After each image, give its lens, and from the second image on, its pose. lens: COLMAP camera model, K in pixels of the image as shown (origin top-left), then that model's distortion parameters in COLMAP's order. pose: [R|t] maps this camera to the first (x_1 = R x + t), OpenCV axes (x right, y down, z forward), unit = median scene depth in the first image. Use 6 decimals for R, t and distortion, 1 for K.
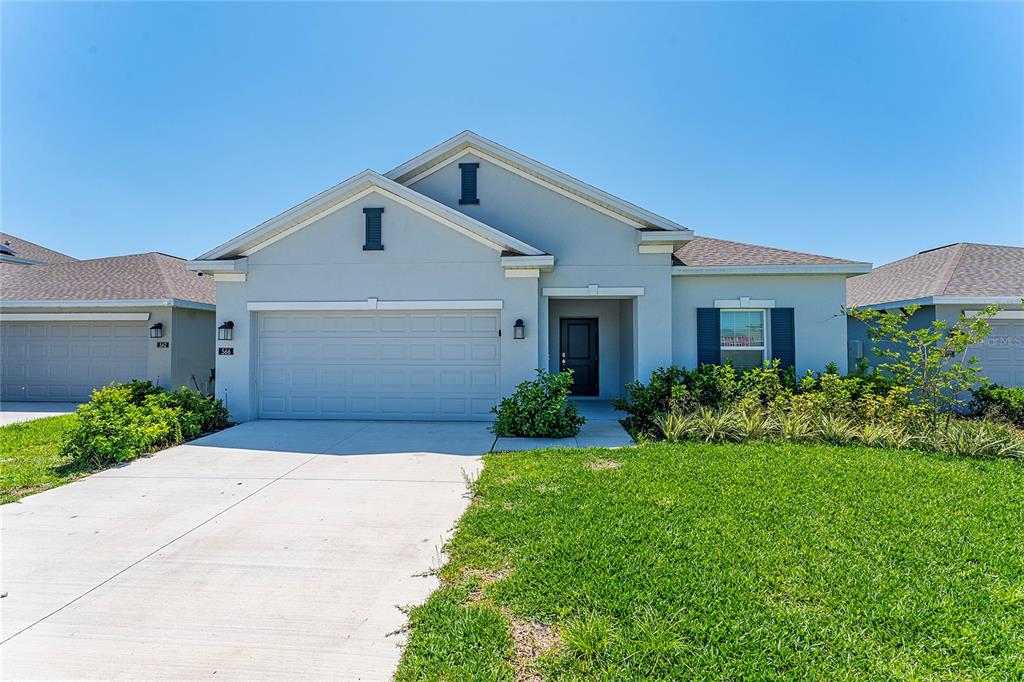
lens RADIAL K [[406.5, 0, 510.8], [0, 406.5, 342.1], [0, 0, 1]] dist [0.008621, -0.000040]
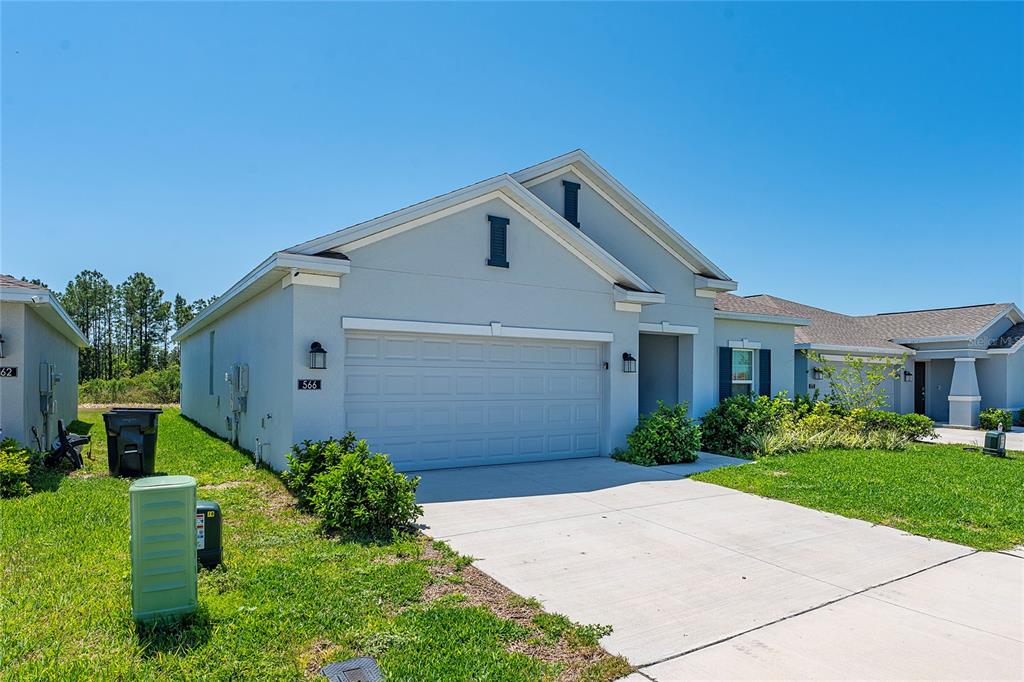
lens RADIAL K [[573.2, 0, 514.3], [0, 573.2, 383.2], [0, 0, 1]] dist [0.000269, -0.000215]
pose [[0.832495, 0.001501, 0.554031, -0.957907], [-0.015009, 0.999690, 0.019845, -0.004854], [-0.553830, -0.024836, 0.832260, -0.027497]]
